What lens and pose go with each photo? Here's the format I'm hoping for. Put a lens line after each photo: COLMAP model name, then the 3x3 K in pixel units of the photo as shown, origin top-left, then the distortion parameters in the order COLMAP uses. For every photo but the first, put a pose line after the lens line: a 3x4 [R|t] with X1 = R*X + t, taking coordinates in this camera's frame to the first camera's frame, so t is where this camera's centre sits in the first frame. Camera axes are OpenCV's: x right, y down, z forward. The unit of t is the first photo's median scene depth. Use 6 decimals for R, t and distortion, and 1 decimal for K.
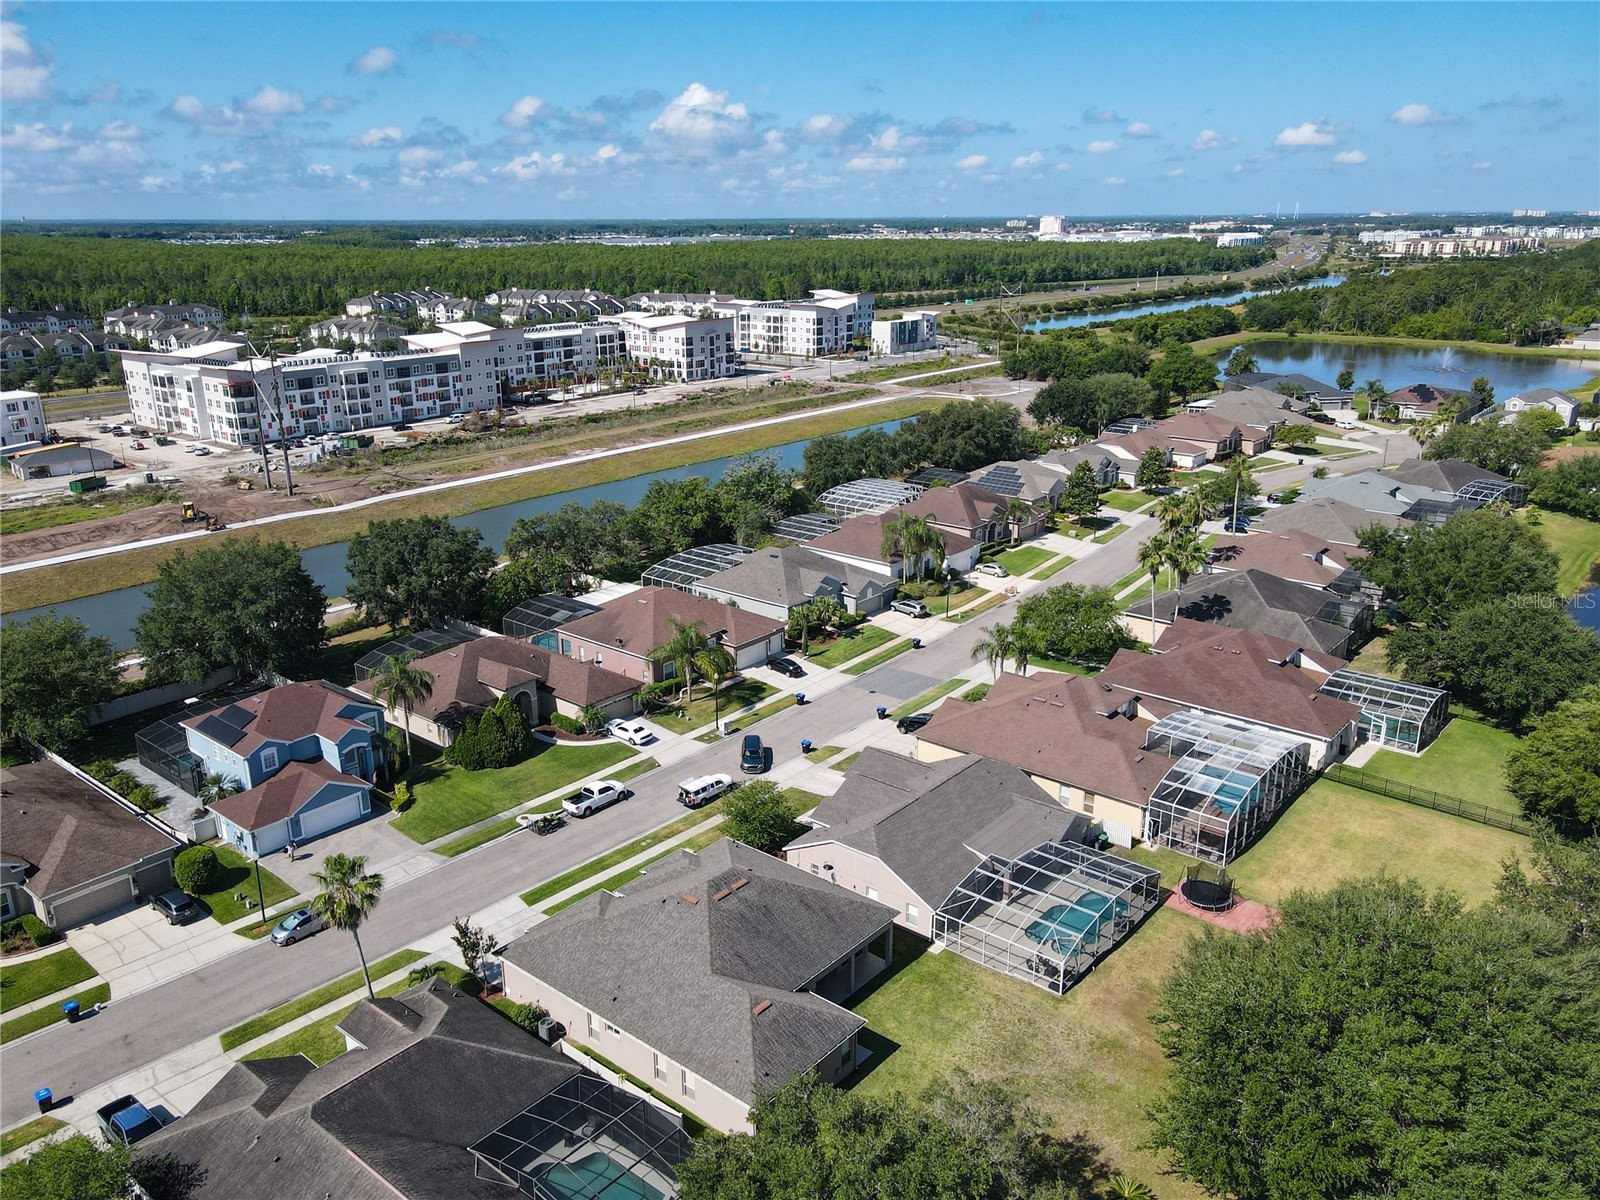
lens RADIAL K [[1219.2, 0, 794.6], [0, 1219.2, 598.4], [0, 0, 1]] dist [0.018632, 0.009134]
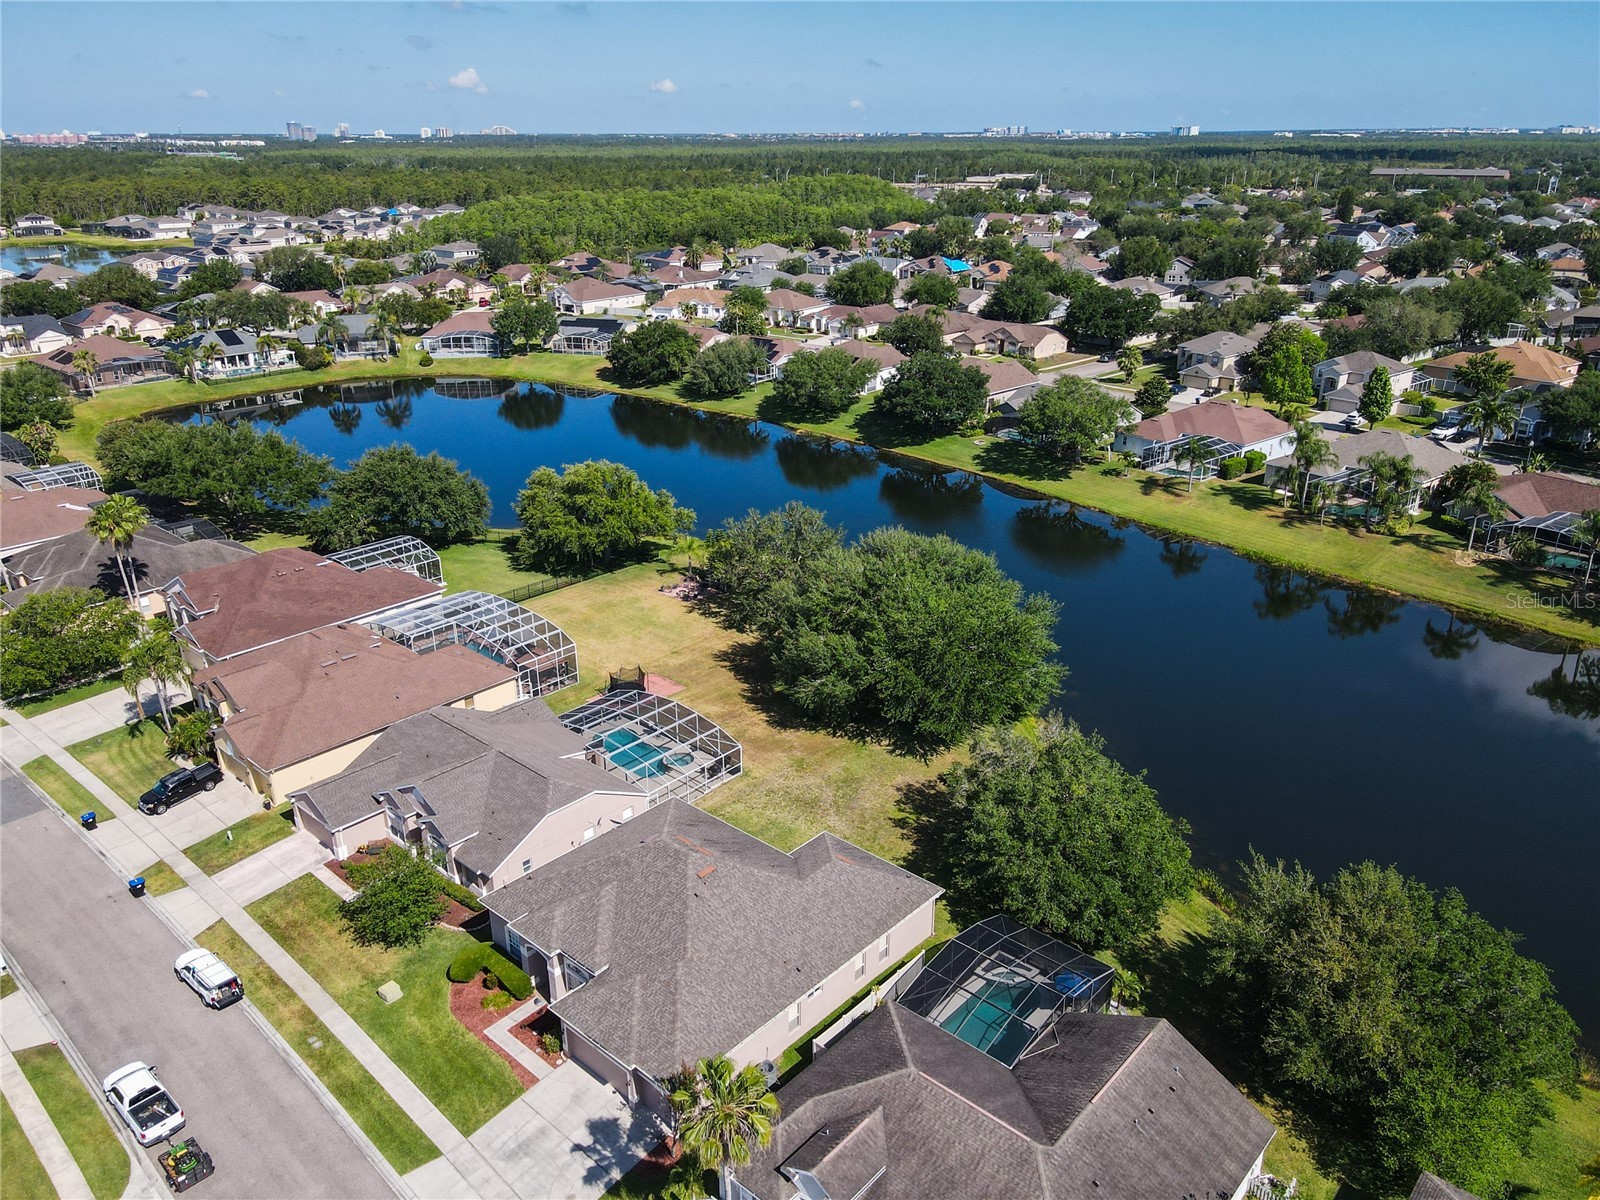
lens RADIAL K [[1181.0, 0, 797.3], [0, 1181.0, 596.8], [0, 0, 1]] dist [0.010241, 0.011281]
pose [[0.038262, -0.363105, 0.930962, -0.369666], [0.303118, 0.891965, 0.335437, -0.095230], [-0.952185, 0.269357, 0.144191, 0.331930]]
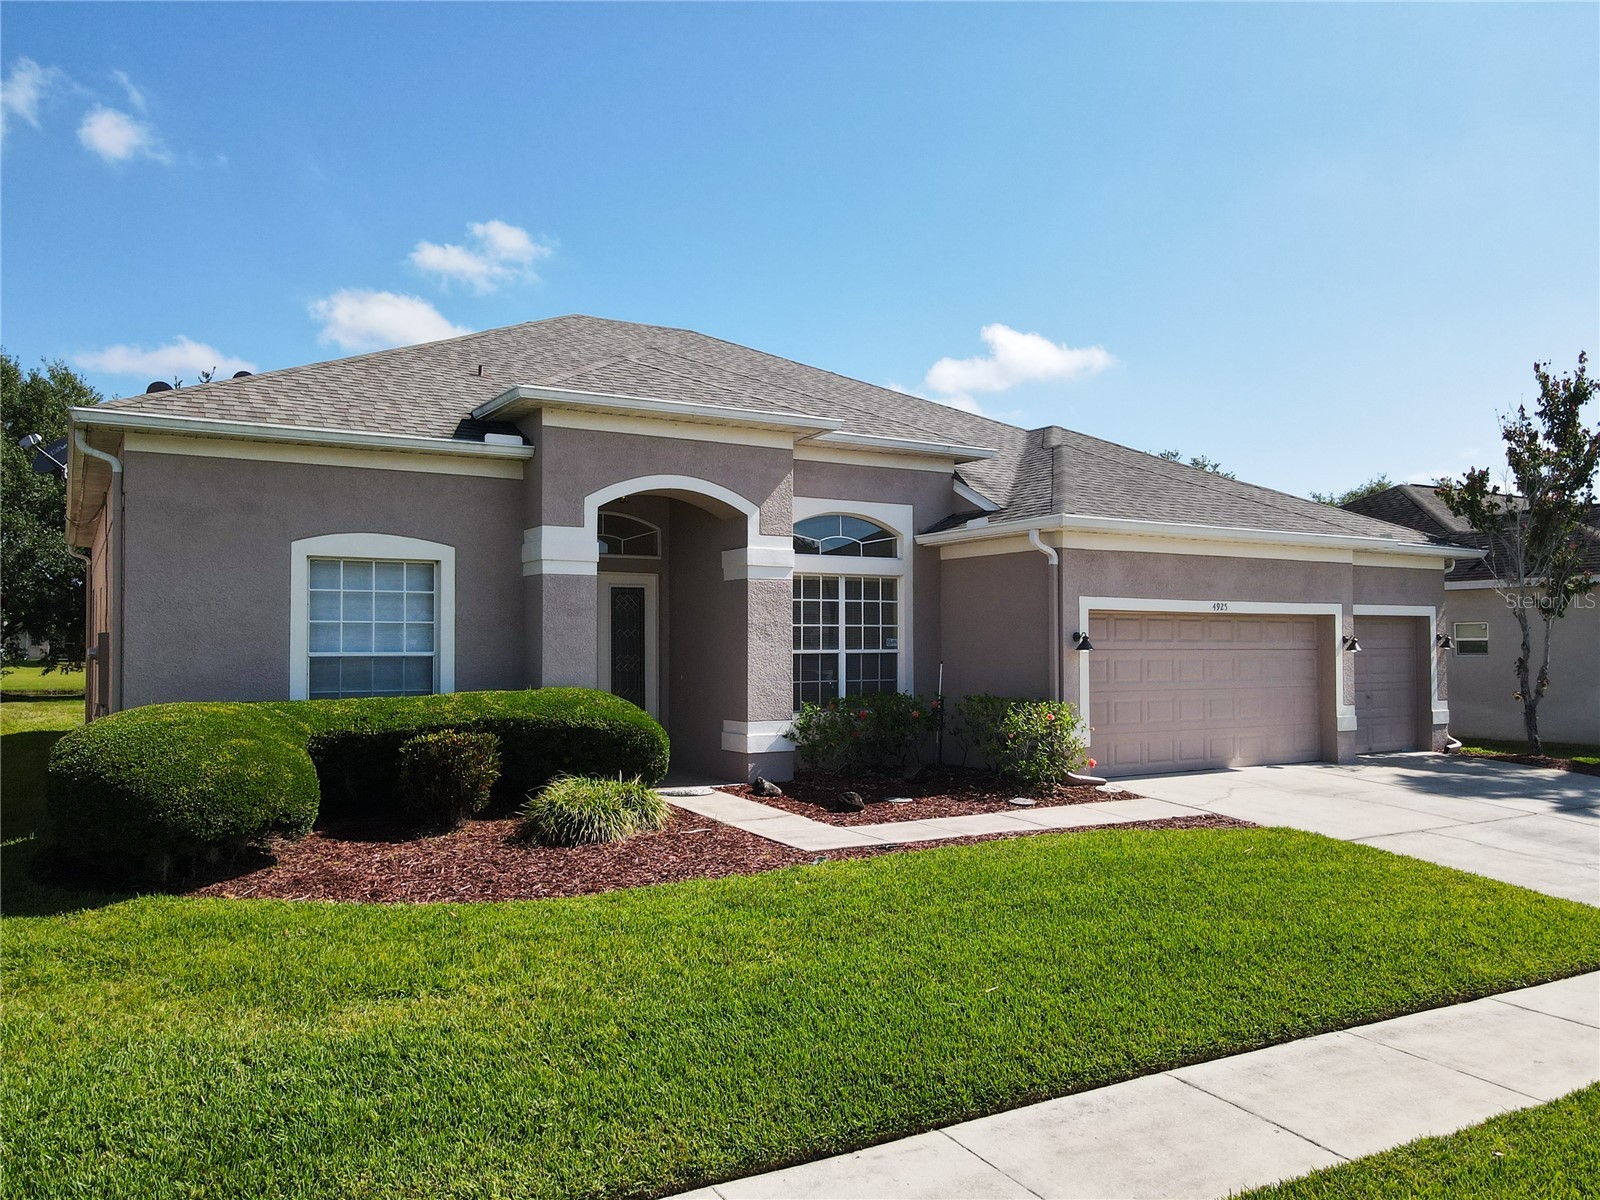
lens RADIAL K [[1186.7, 0, 795.9], [0, 1186.7, 609.1], [0, 0, 1]] dist [0.010212, 0.008821]
pose [[-0.945859, 0.013305, 0.324305, -0.086658], [0.103088, 0.959739, 0.261291, 0.100524], [-0.307772, 0.280577, -0.909150, 0.574301]]
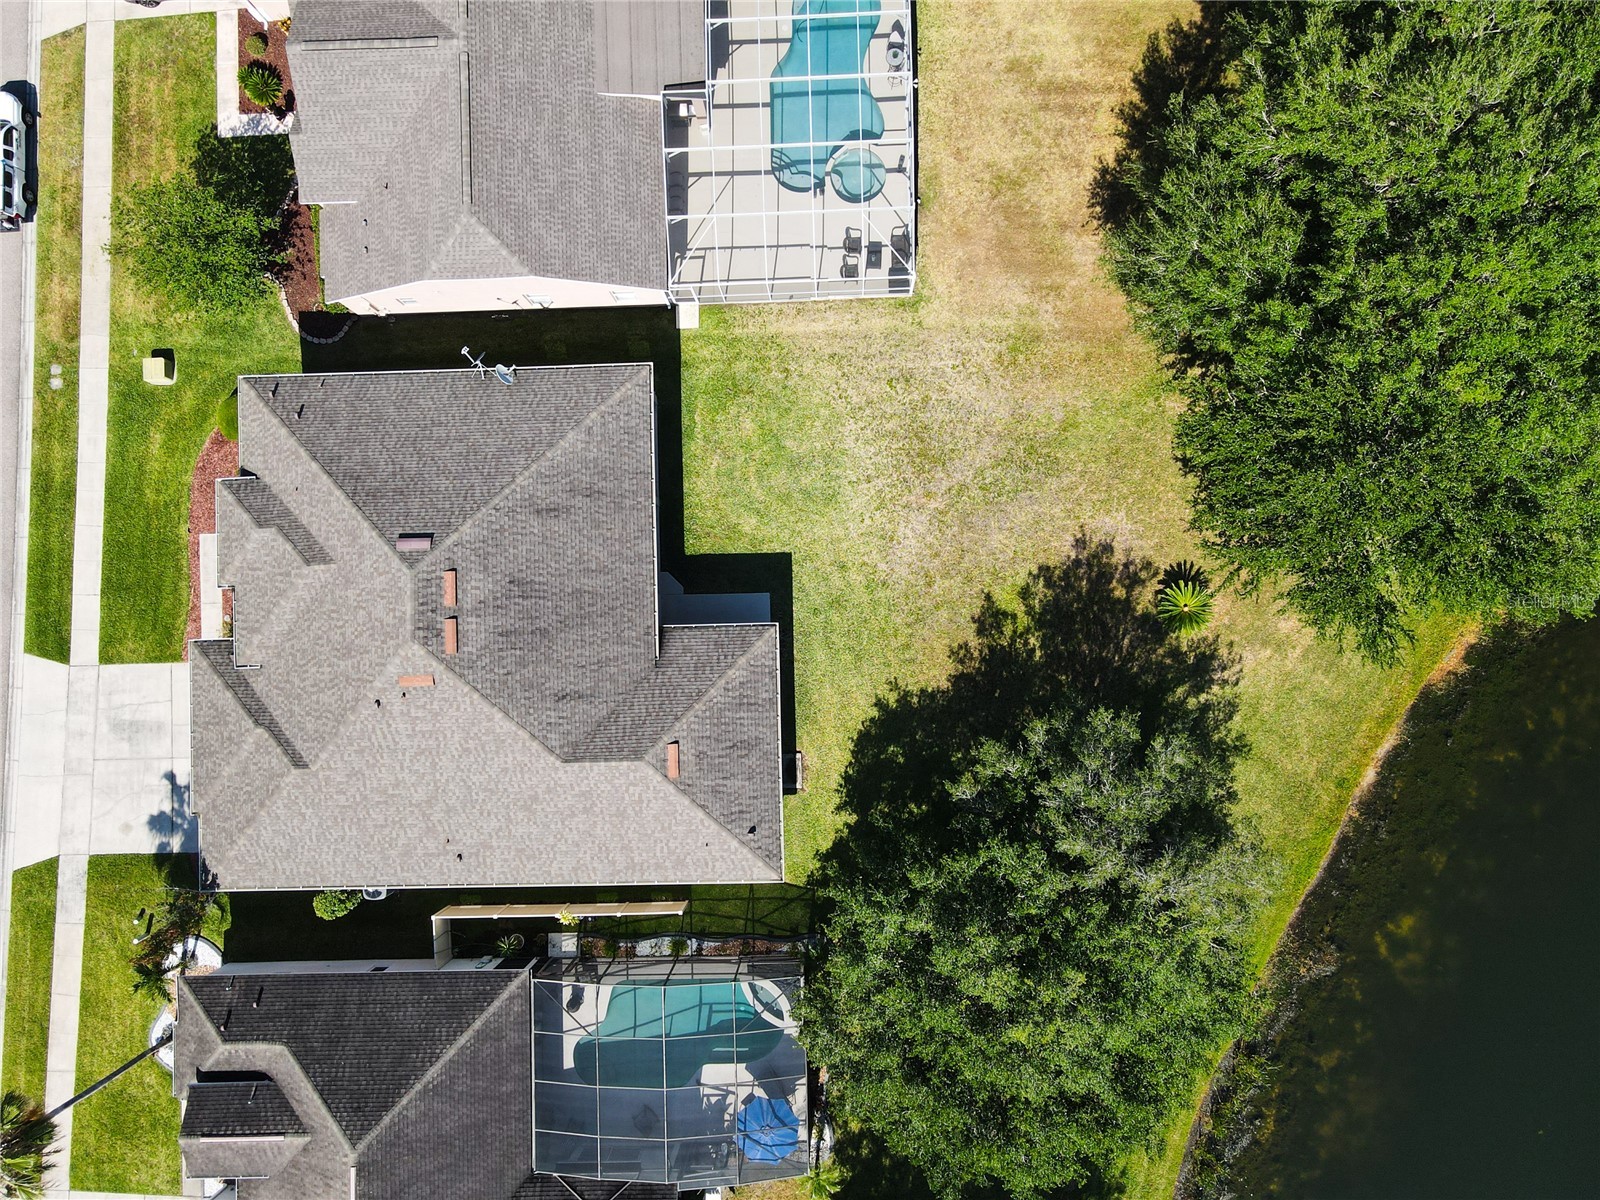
lens RADIAL K [[1186.7, 0, 795.9], [0, 1186.7, 609.1], [0, 0, 1]] dist [0.010212, 0.008821]
pose [[0.752678, -0.658277, -0.012116, 0.032762], [0.235326, 0.251797, 0.938733, -0.103623], [-0.614896, -0.709415, 0.344432, 0.321547]]
